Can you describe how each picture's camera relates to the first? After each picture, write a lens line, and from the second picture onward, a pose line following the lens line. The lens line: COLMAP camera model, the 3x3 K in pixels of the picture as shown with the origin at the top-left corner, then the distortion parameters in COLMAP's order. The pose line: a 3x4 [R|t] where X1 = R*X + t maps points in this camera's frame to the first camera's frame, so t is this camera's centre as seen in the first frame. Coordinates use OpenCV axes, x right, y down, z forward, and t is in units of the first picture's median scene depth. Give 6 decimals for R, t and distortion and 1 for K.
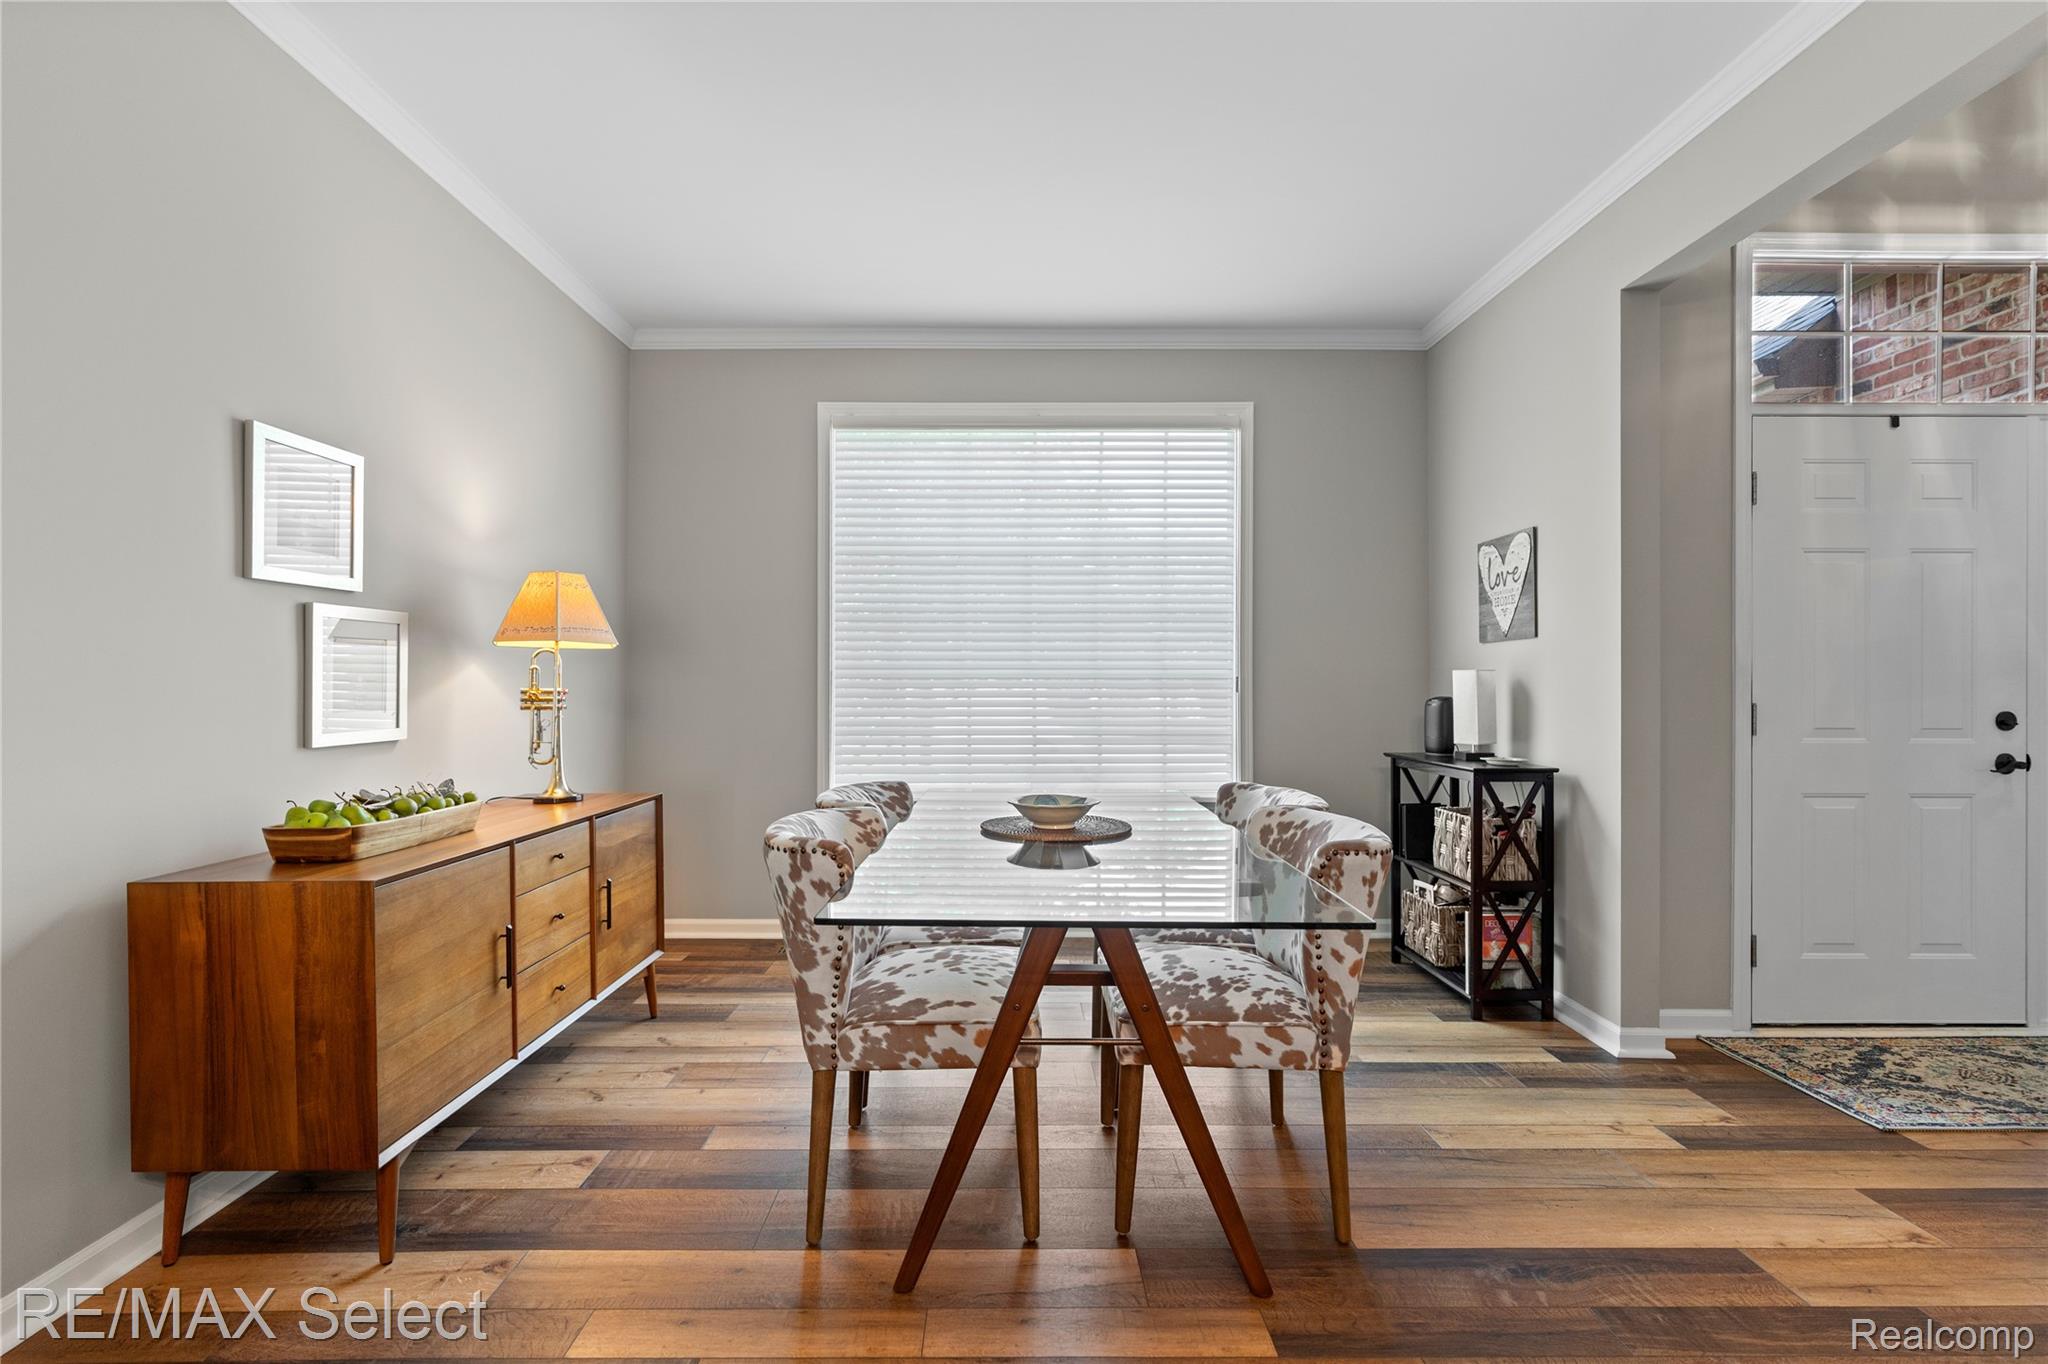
lens RADIAL K [[919.7, 0, 1042.4], [0, 919.7, 678.2], [0, 0, 1]] dist [-0.011361, 0.002892]
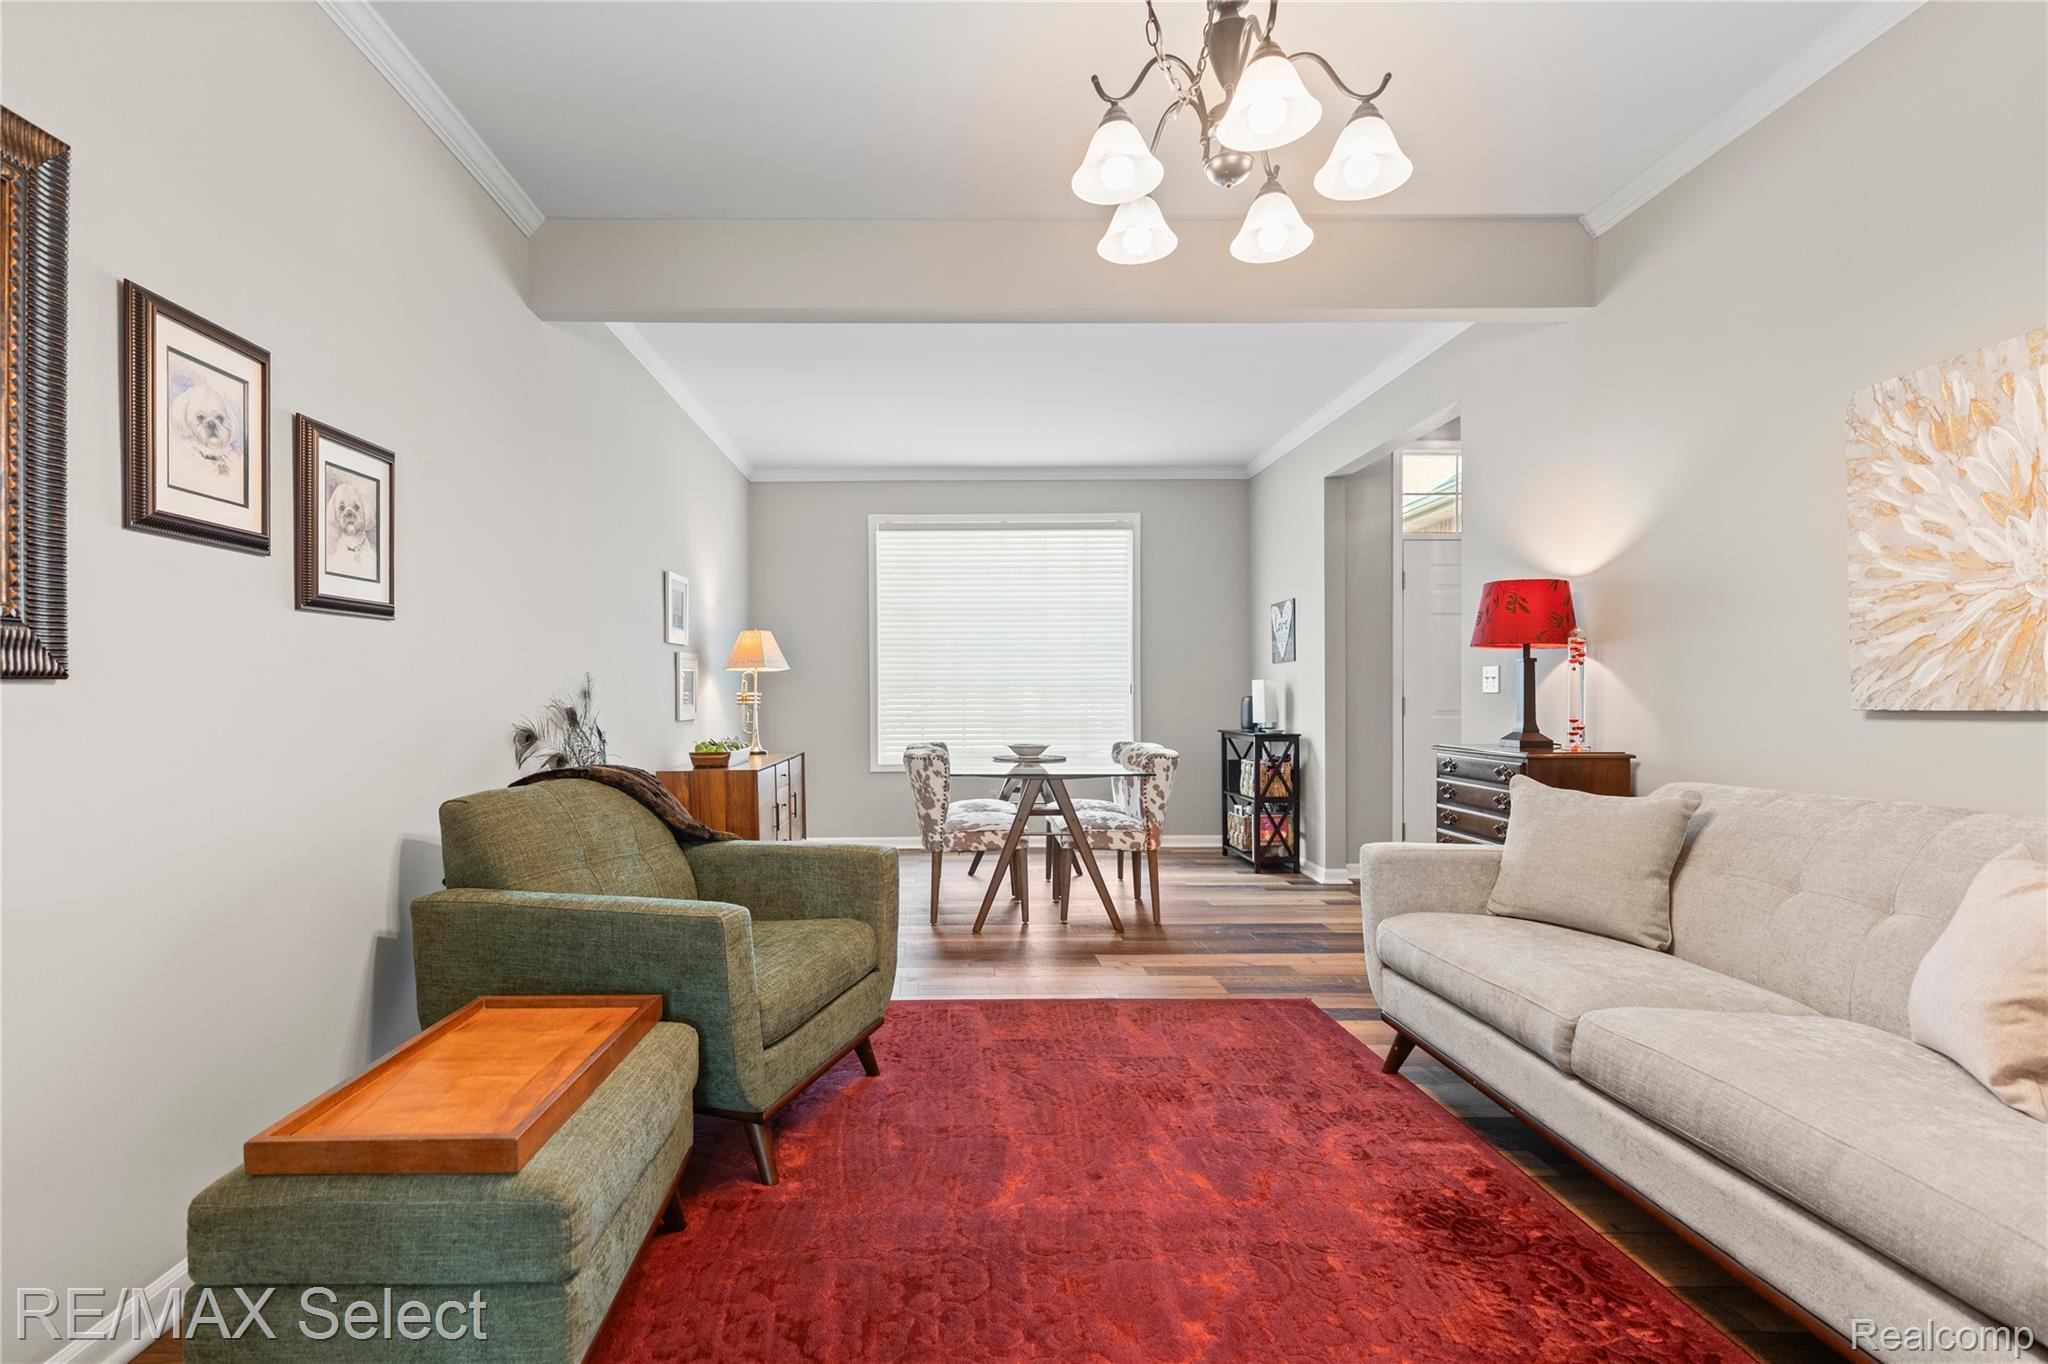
lens RADIAL K [[919.7, 0, 1002.2], [0, 919.7, 686.9], [0, 0, 1]] dist [-0.011361, 0.002892]
pose [[0.999522, -0.006000, 0.030320, -0.081185], [0.006052, 0.999980, -0.001625, 0.004415], [-0.030310, 0.001807, 0.999539, -0.791216]]
